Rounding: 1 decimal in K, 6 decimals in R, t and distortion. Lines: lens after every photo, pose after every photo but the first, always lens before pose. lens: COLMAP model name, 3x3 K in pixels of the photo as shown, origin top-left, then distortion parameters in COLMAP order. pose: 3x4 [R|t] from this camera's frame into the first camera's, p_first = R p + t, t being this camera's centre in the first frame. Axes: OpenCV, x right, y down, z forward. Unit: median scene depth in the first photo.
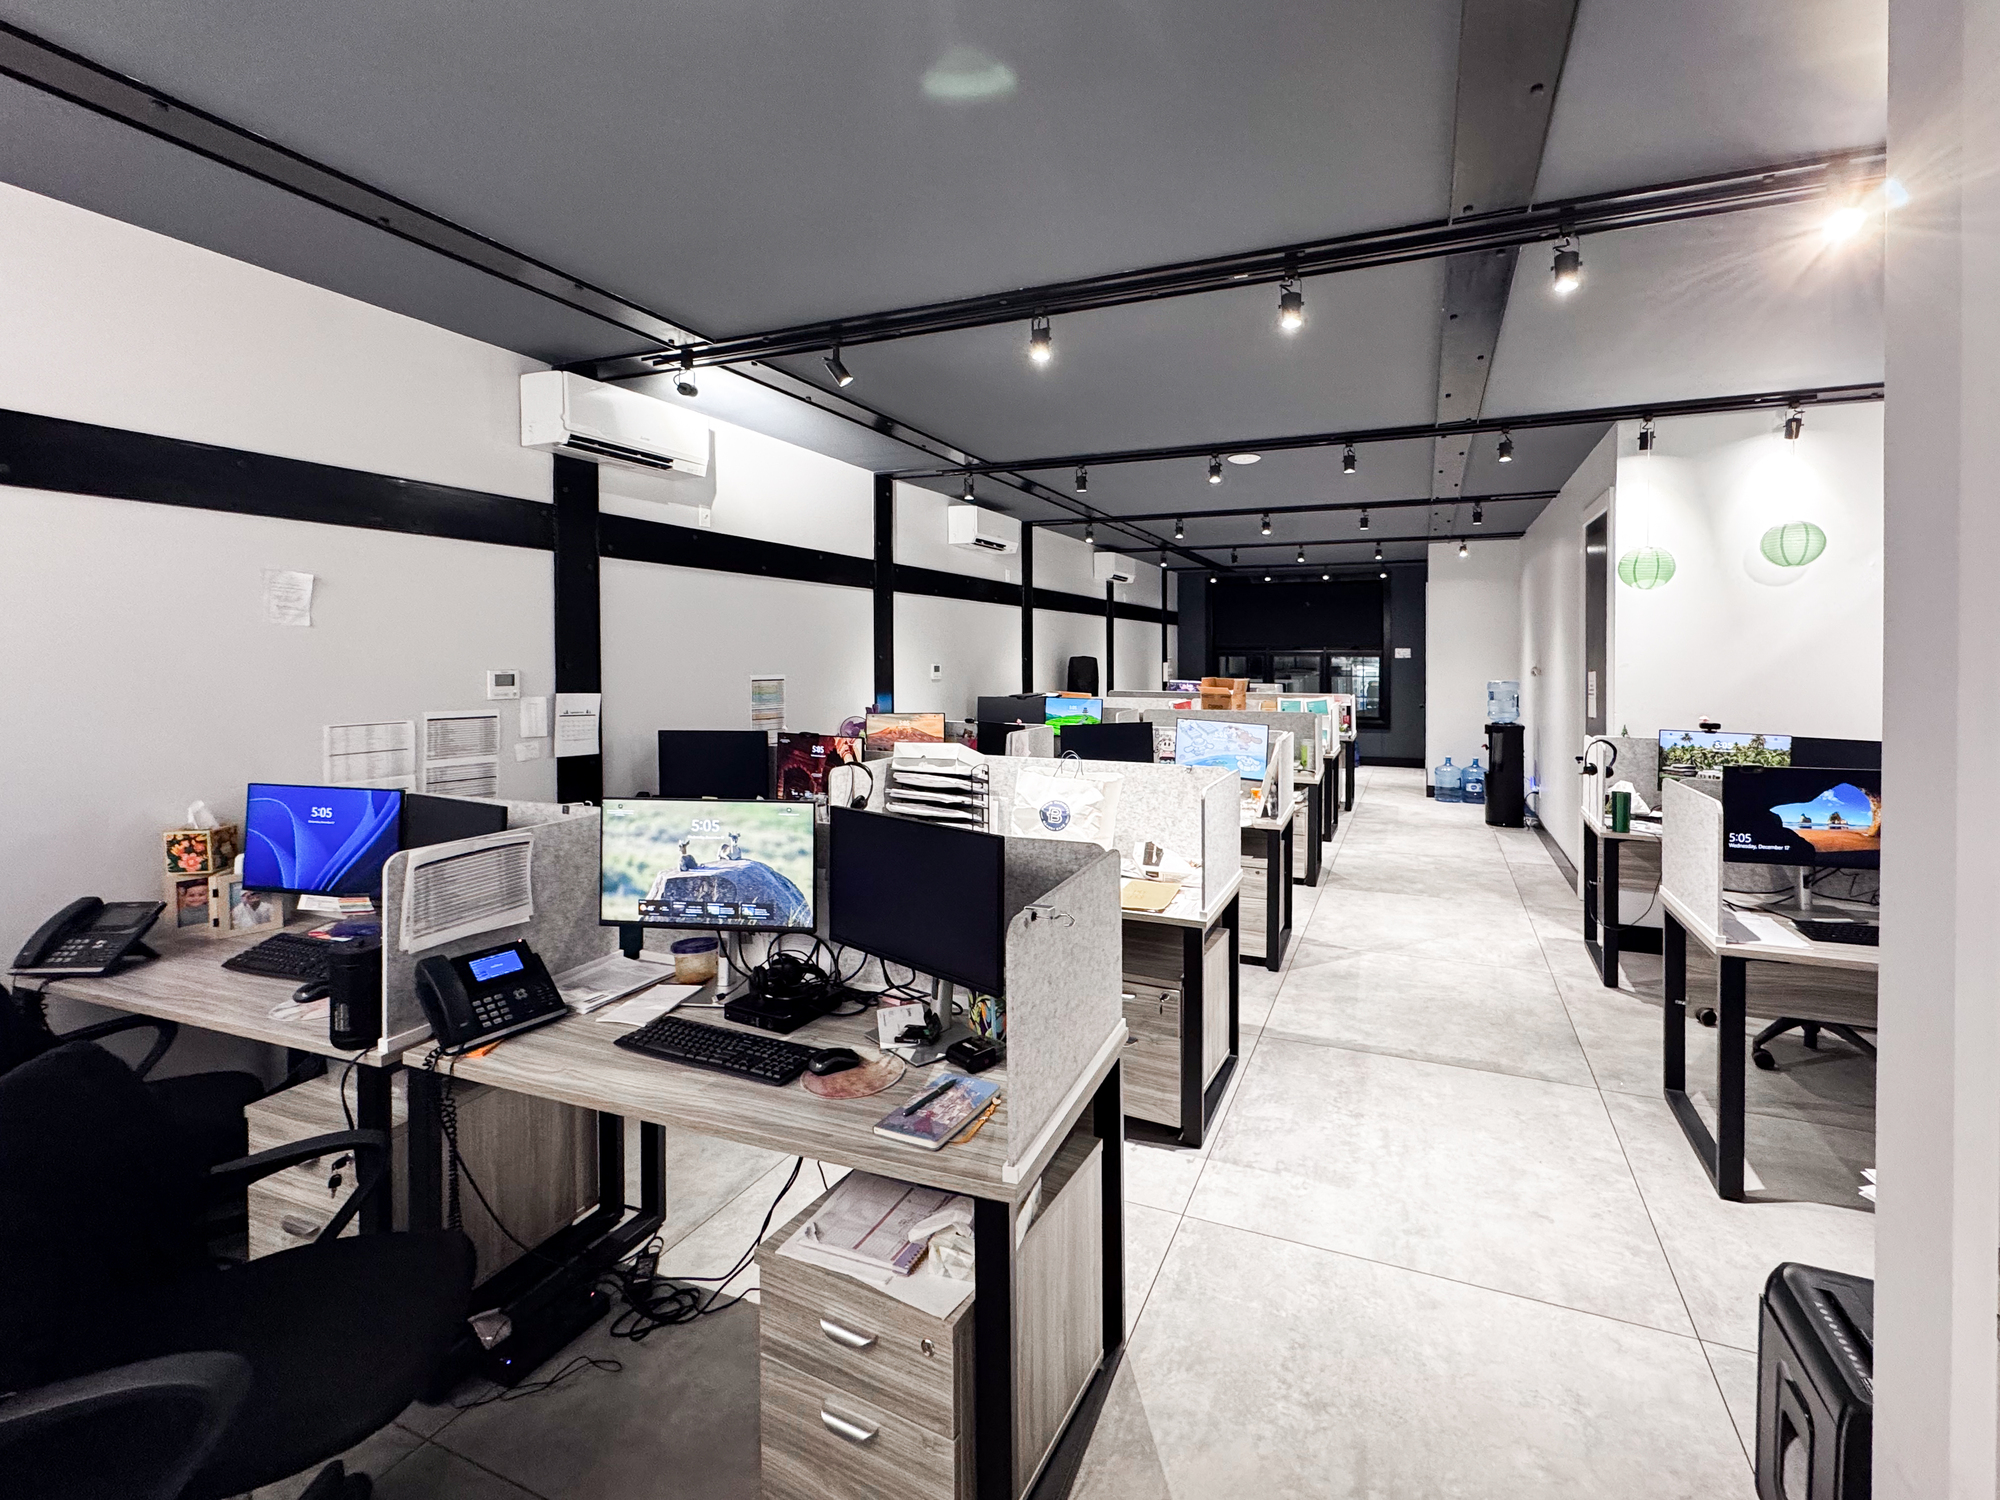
lens RADIAL K [[1148.6, 0, 1001.5], [0, 1148.6, 678.3], [0, 0, 1]] dist [-0.003168, -0.000046]
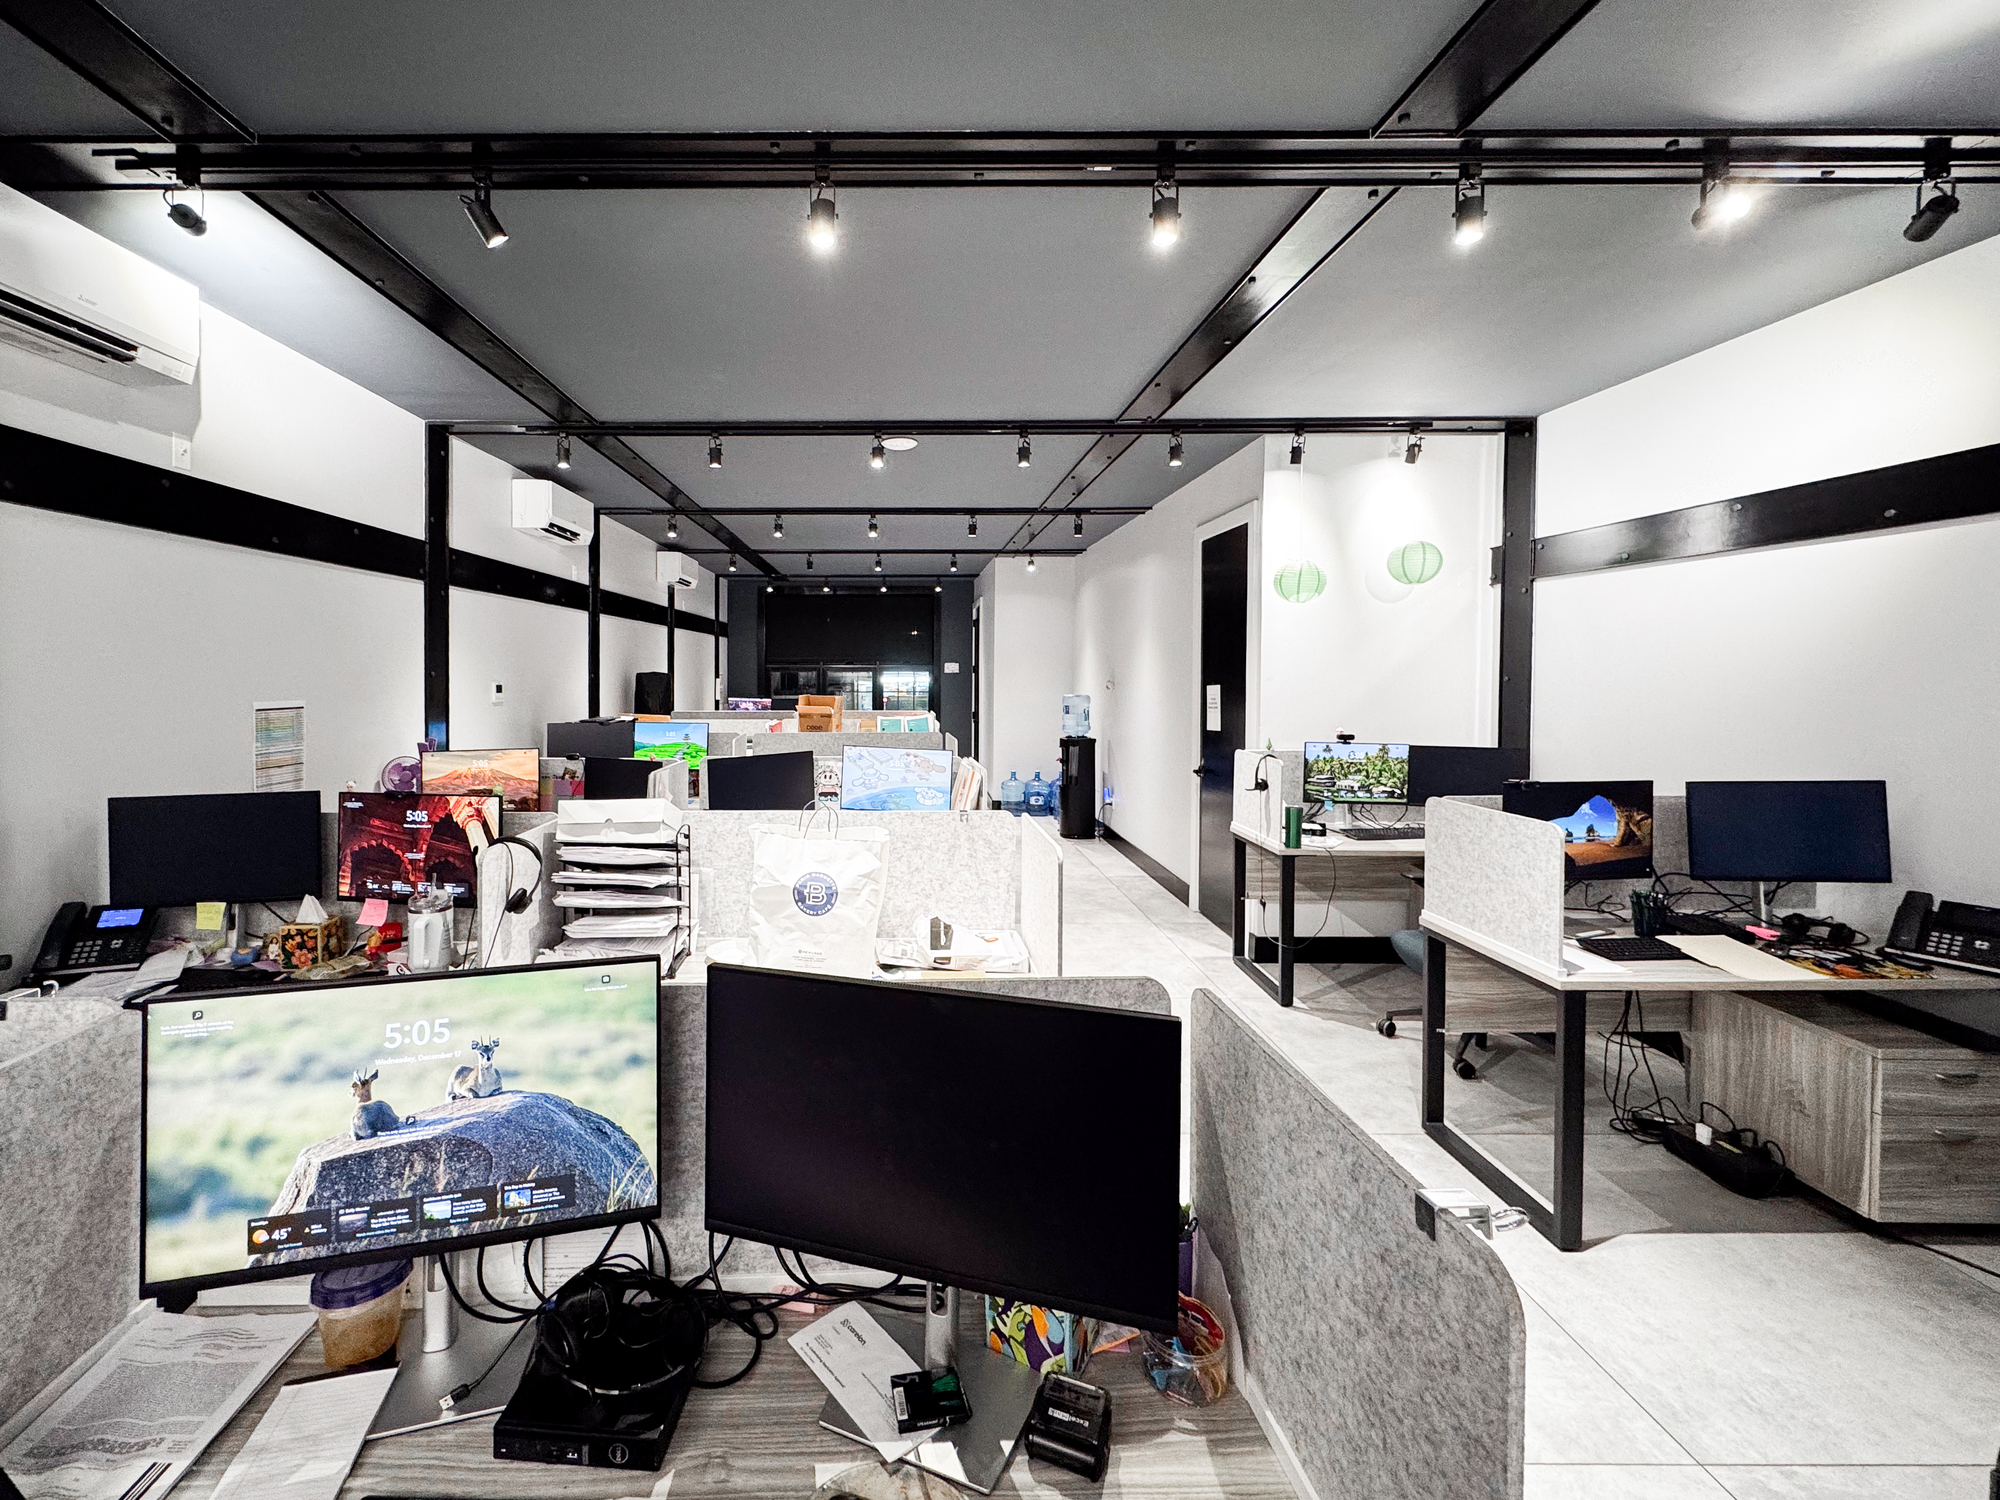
lens RADIAL K [[1148.6, 0, 1001.5], [0, 1148.6, 678.3], [0, 0, 1]] dist [-0.003168, -0.000046]
pose [[0.902650, -0.006166, 0.430331, -0.111716], [0.012010, 0.999869, -0.010864, -0.003925], [-0.430208, 0.014975, 0.902606, 0.217173]]
